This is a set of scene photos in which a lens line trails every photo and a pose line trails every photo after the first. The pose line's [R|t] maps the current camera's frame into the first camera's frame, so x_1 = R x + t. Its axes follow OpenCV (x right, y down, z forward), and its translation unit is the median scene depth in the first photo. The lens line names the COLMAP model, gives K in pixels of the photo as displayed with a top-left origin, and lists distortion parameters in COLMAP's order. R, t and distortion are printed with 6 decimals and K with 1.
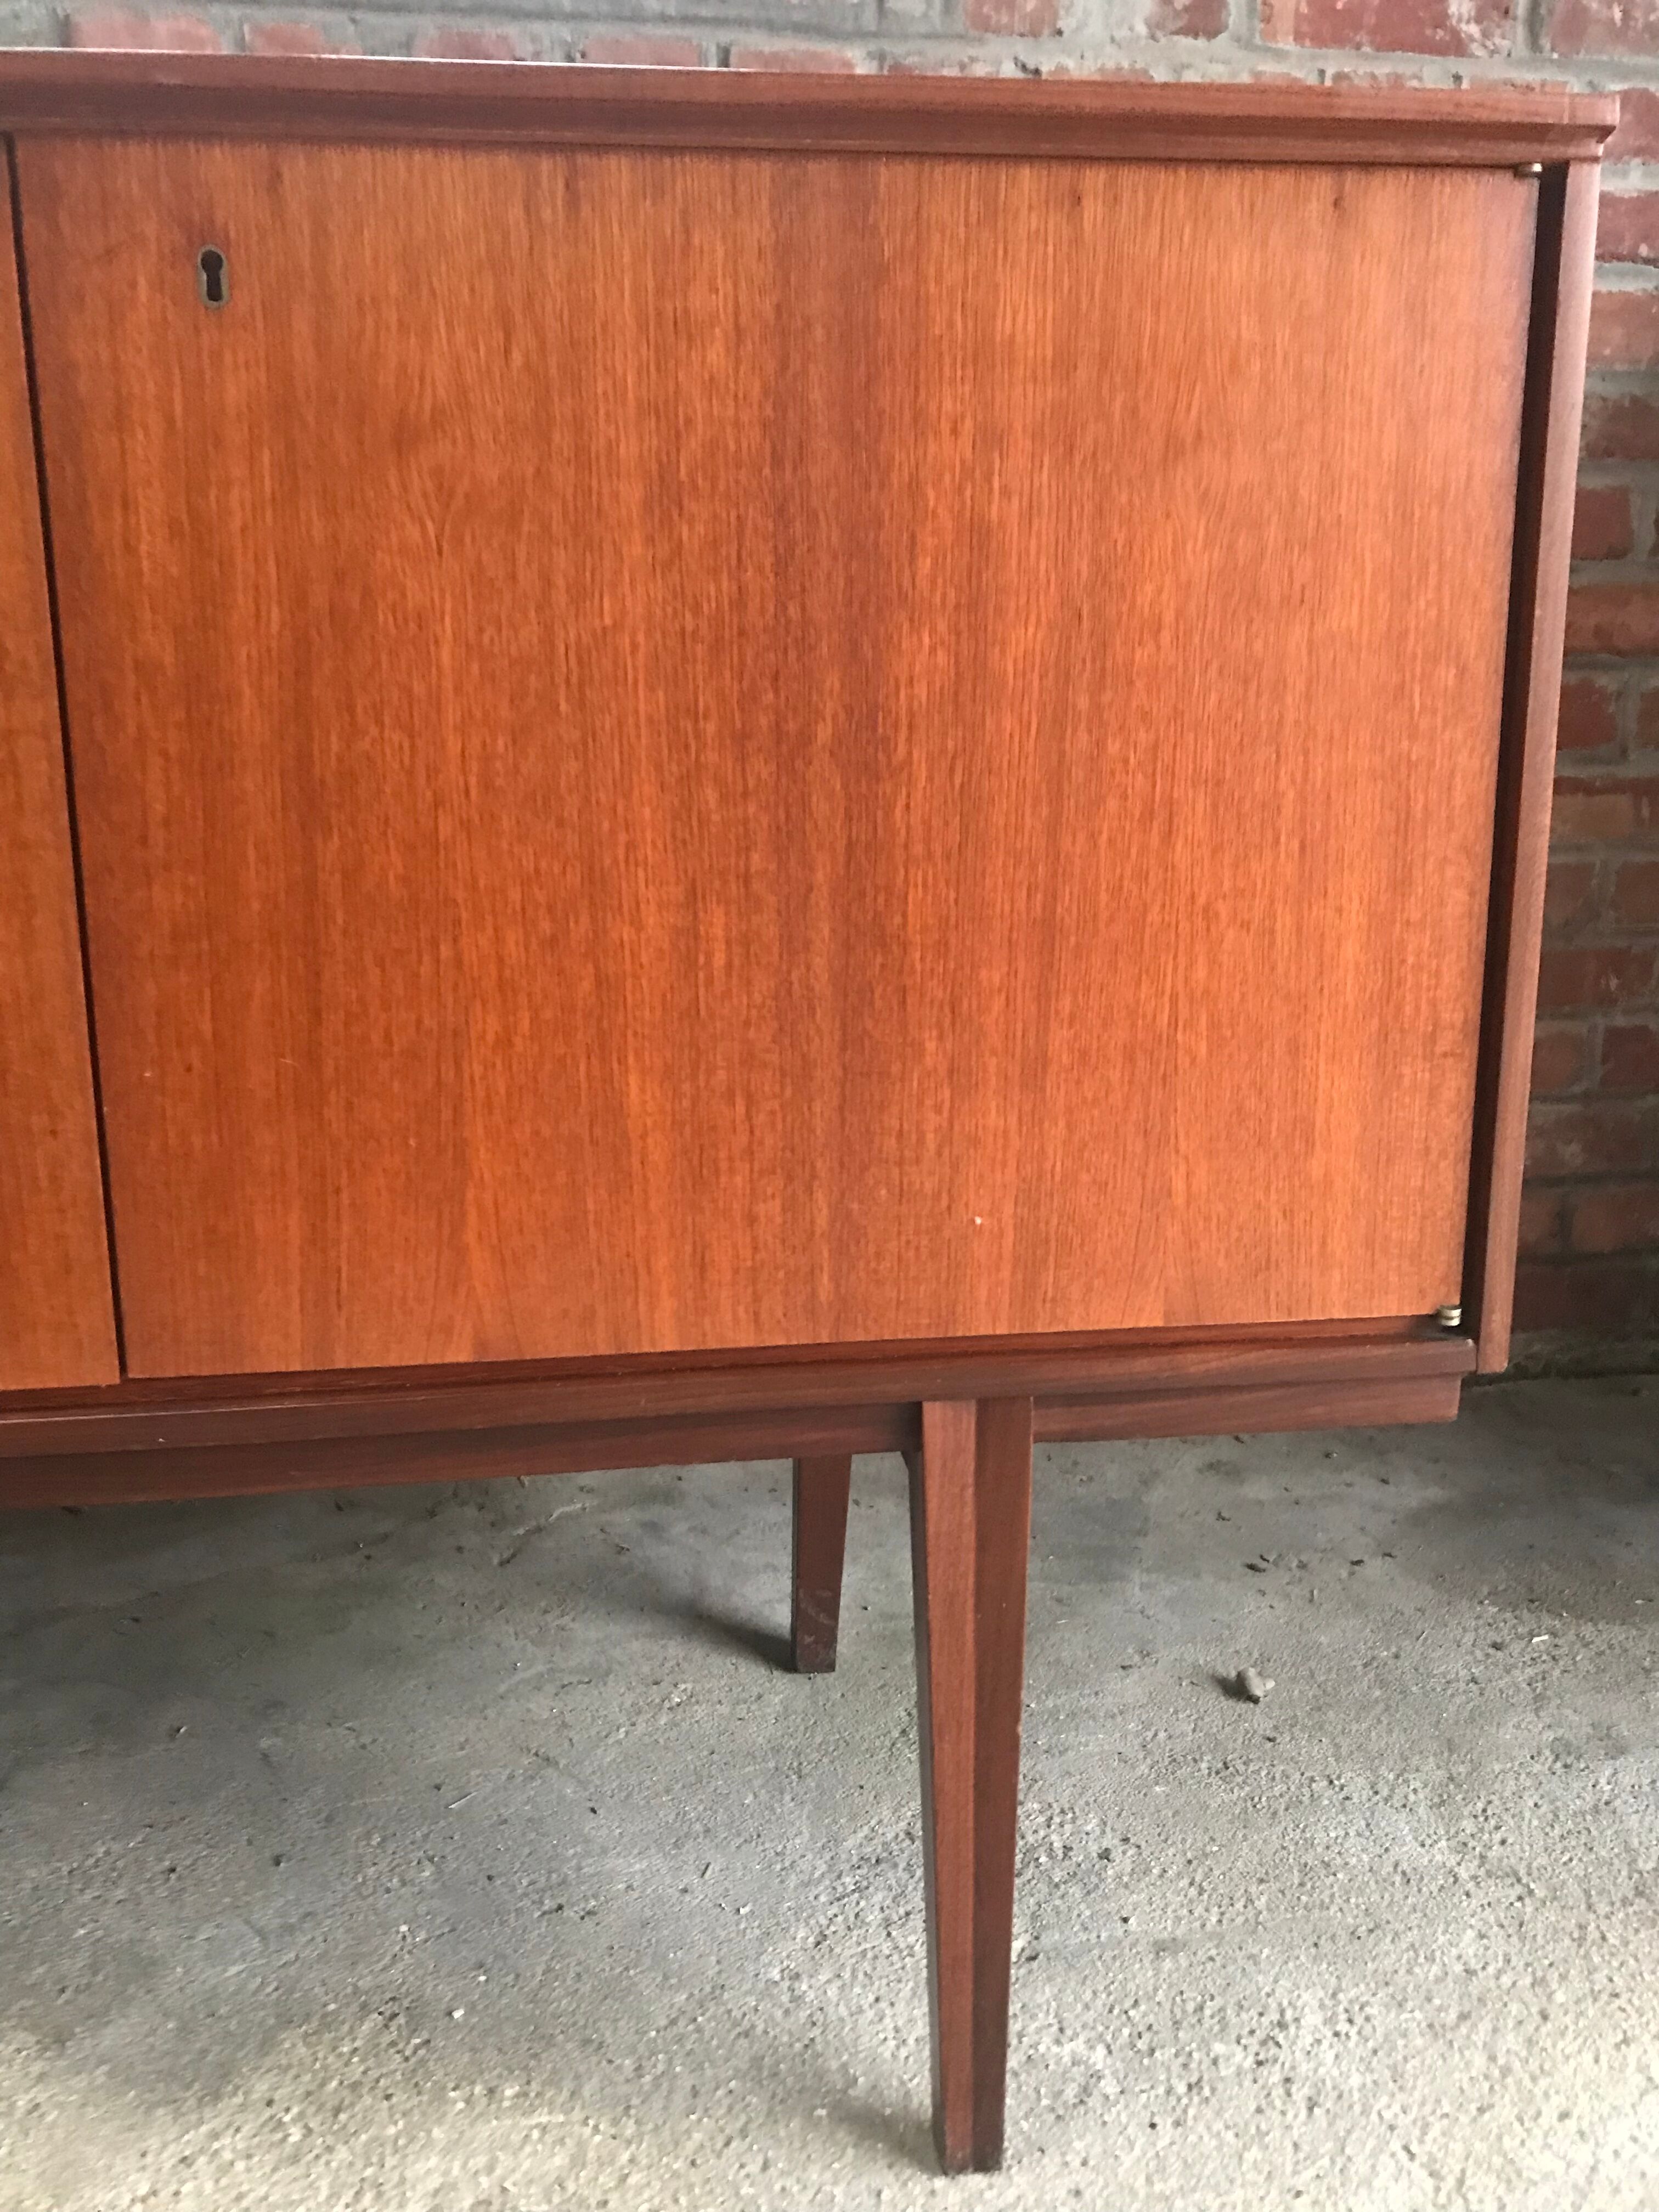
lens RADIAL K [[1816.2, 0, 827.6], [0, 1816.2, 1069.7], [0, 0, 1]] dist [0.022759, -0.008015]
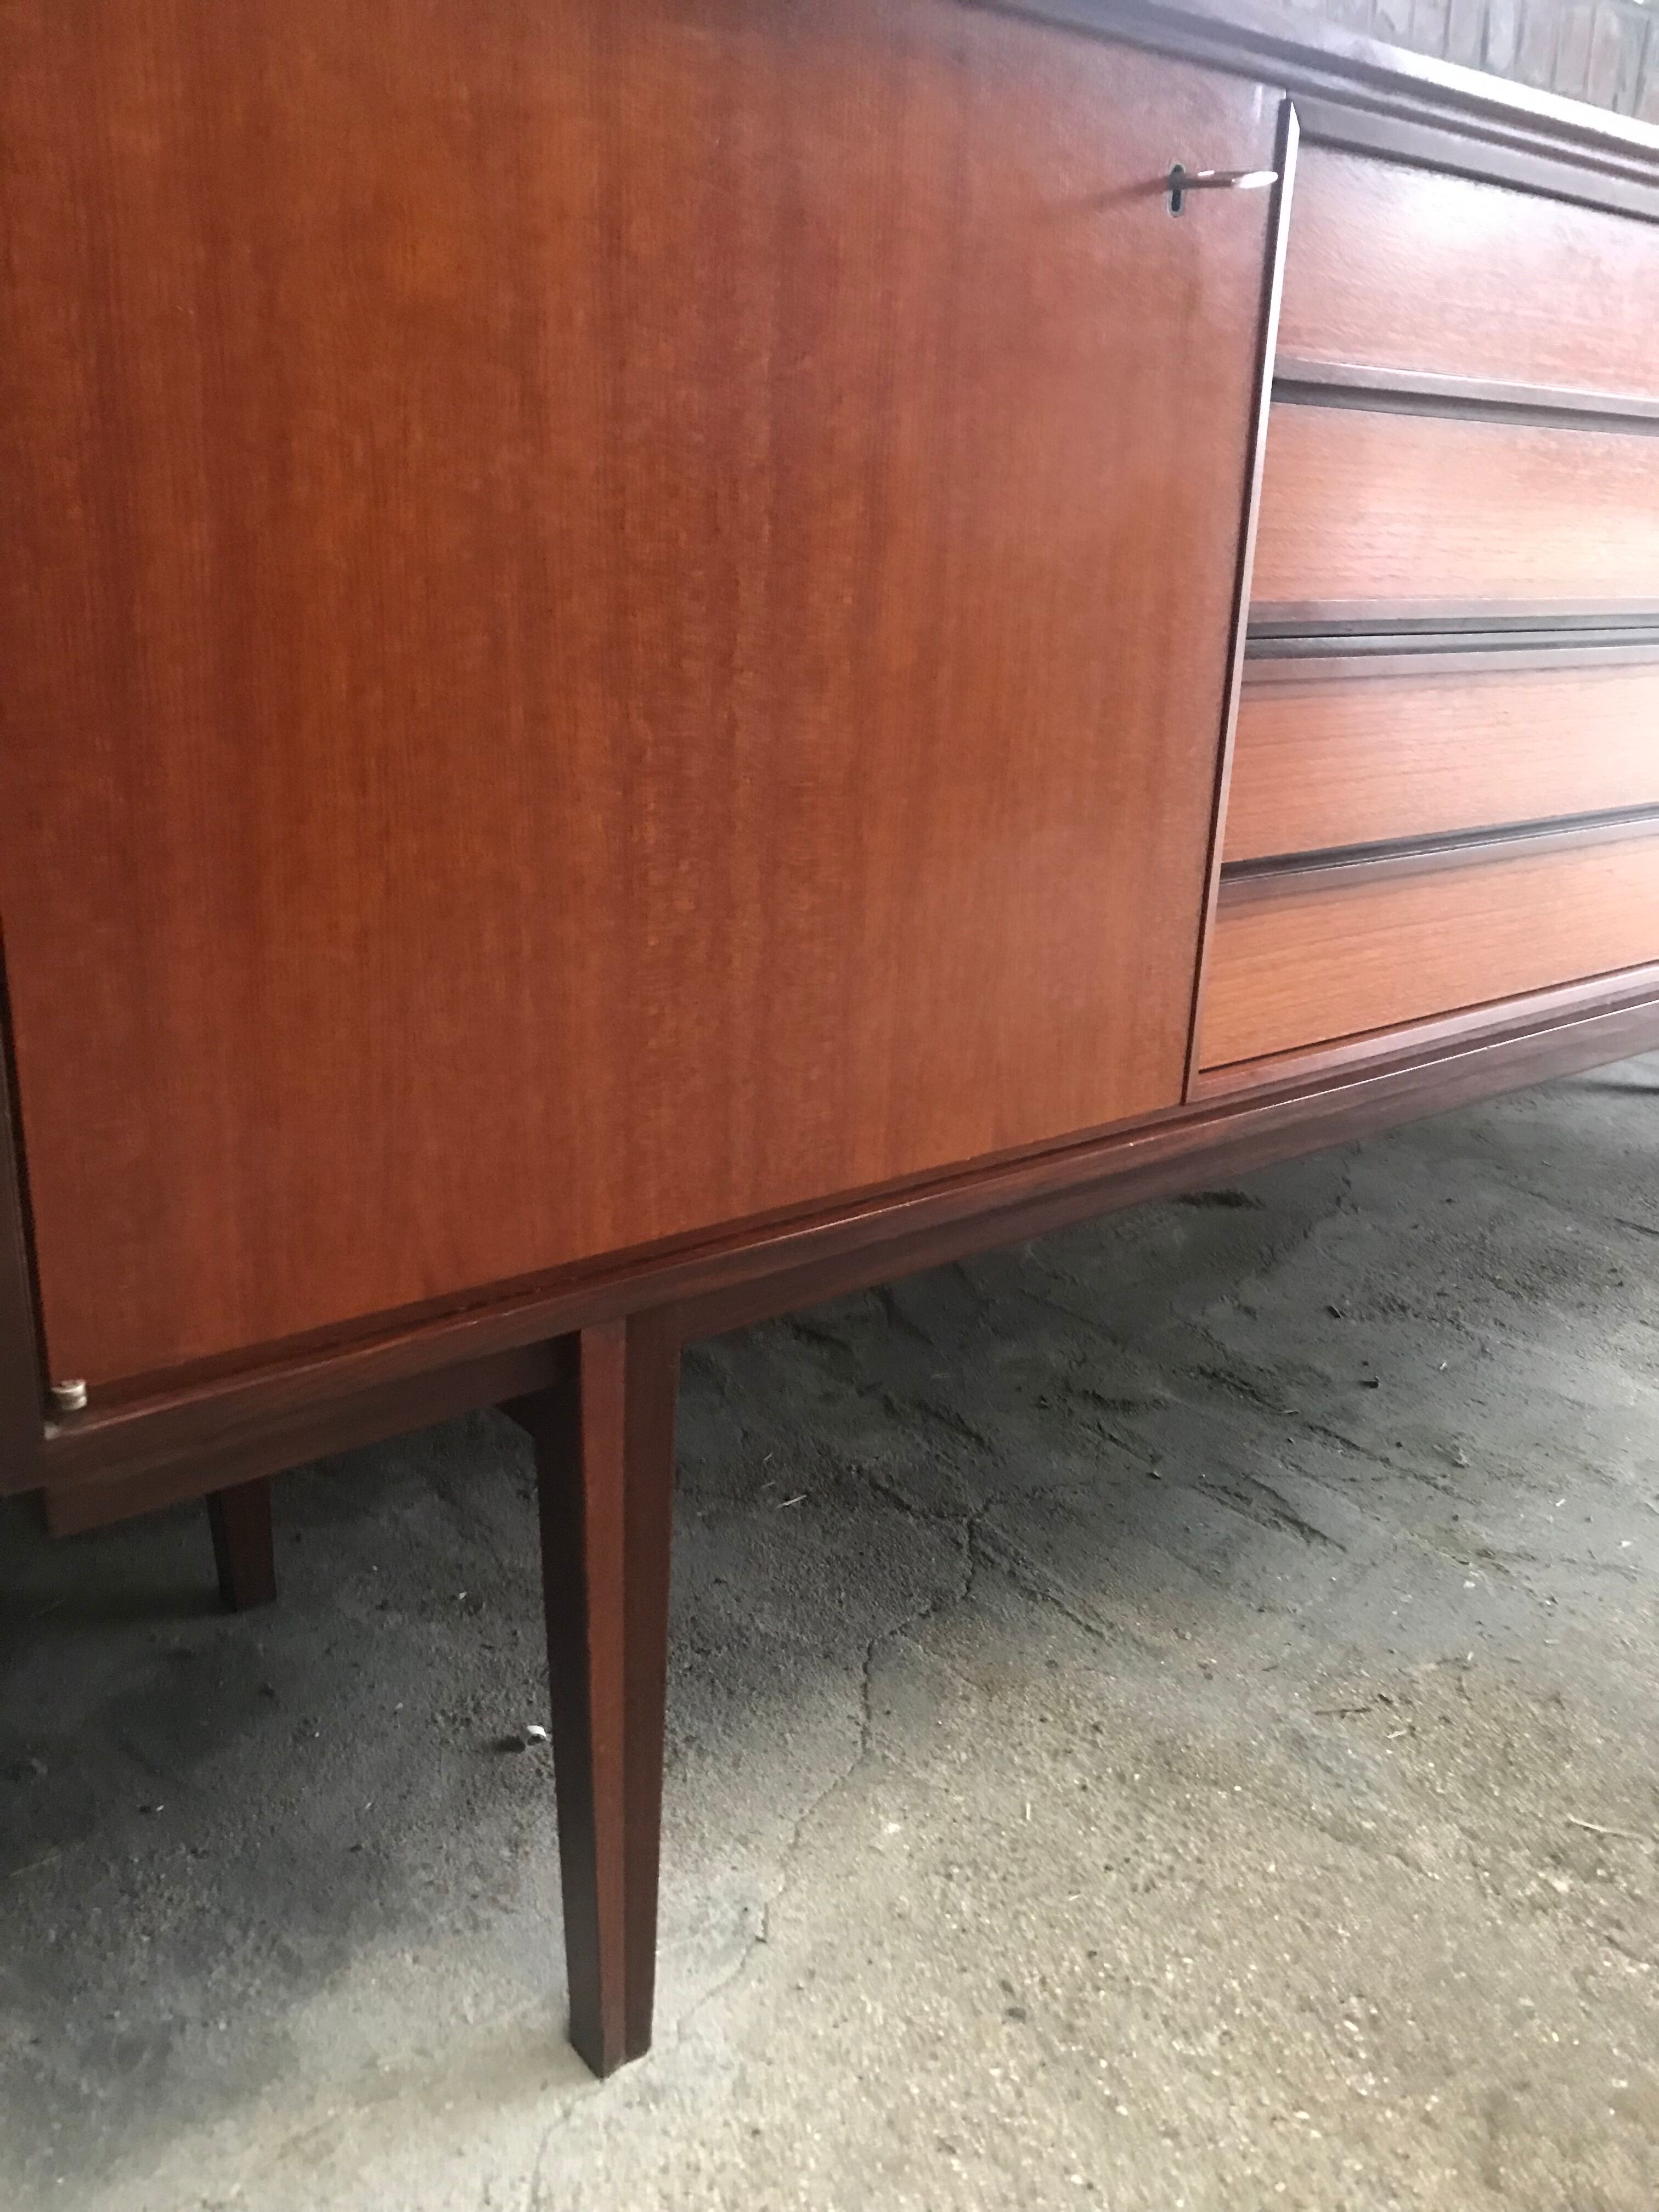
lens RADIAL K [[1816.2, 0, 809.4], [0, 1816.2, 1088.1], [0, 0, 1]] dist [0.022759, -0.008015]
pose [[0.853903, -0.128333, 0.504360, -2.362664], [0.072104, 0.988947, 0.129560, 0.027990], [-0.515412, -0.074266, 0.853718, -0.129271]]
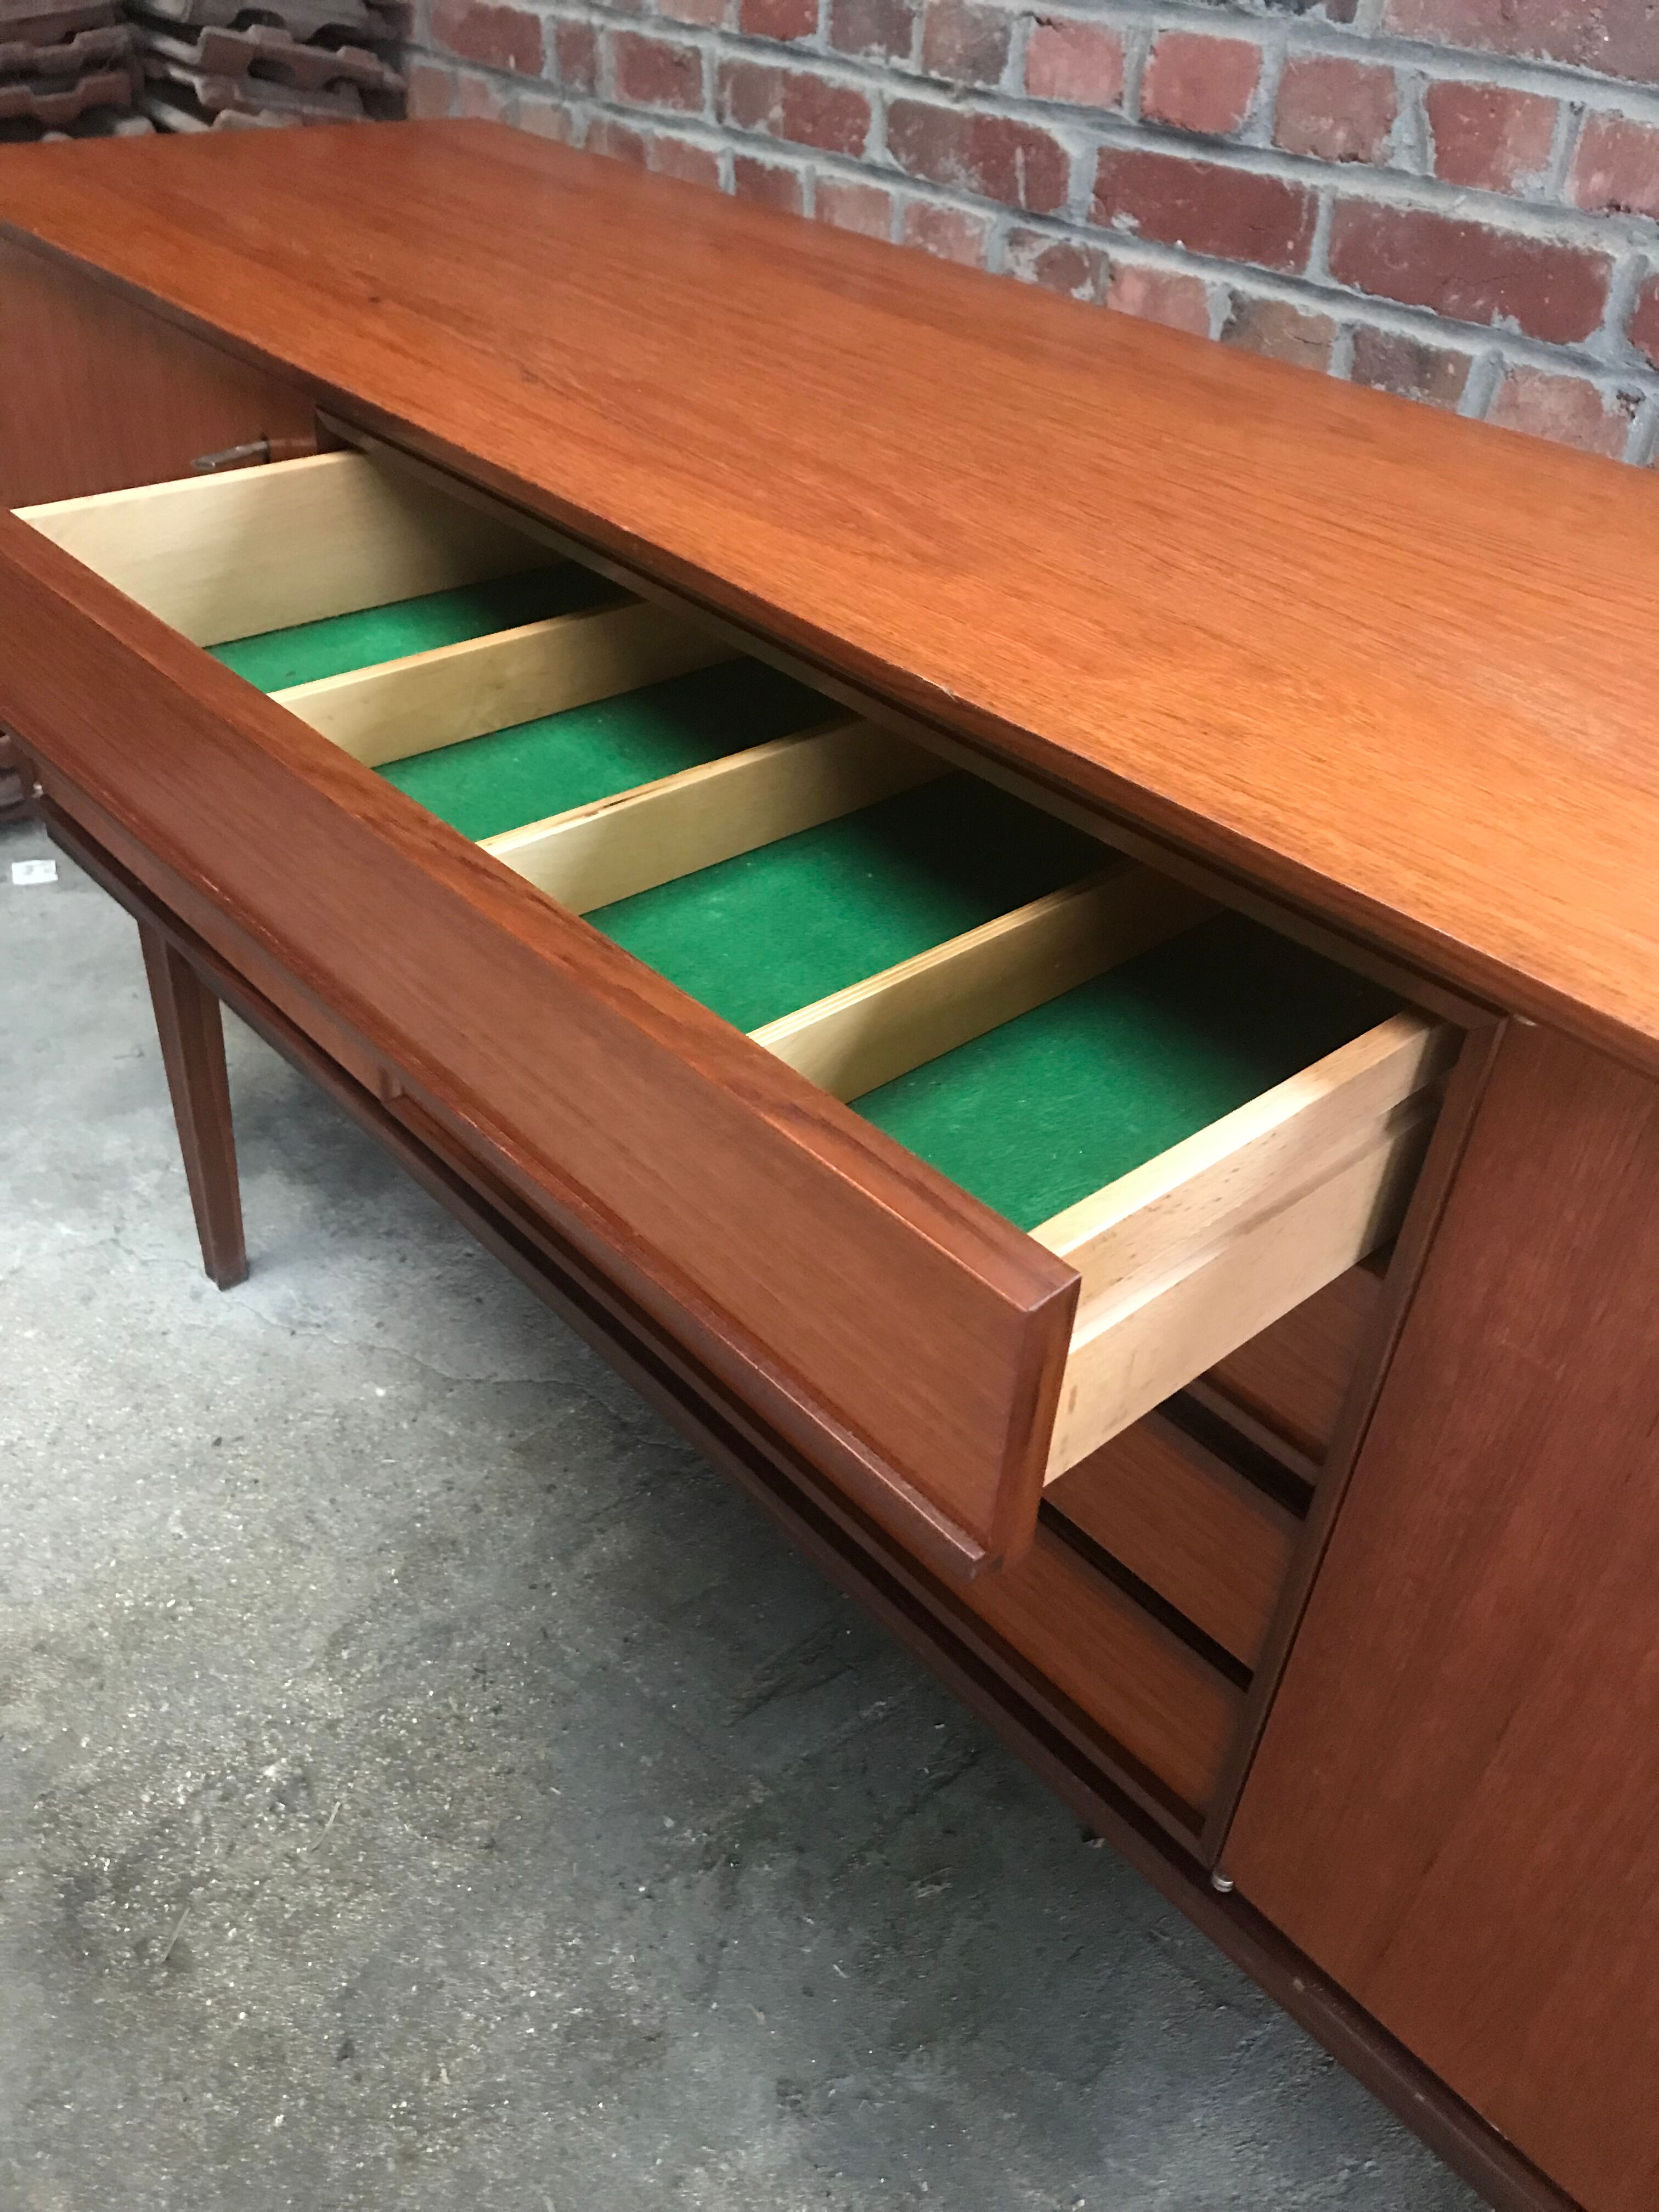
lens RADIAL K [[1816.2, 0, 818.7], [0, 1816.2, 1078.2], [0, 0, 1]] dist [0.022759, -0.008015]
pose [[0.561639, 0.517742, -0.645372, -0.646565], [-0.236148, 0.847880, 0.474693, -0.539820], [0.792966, -0.114203, 0.598466, 0.087533]]
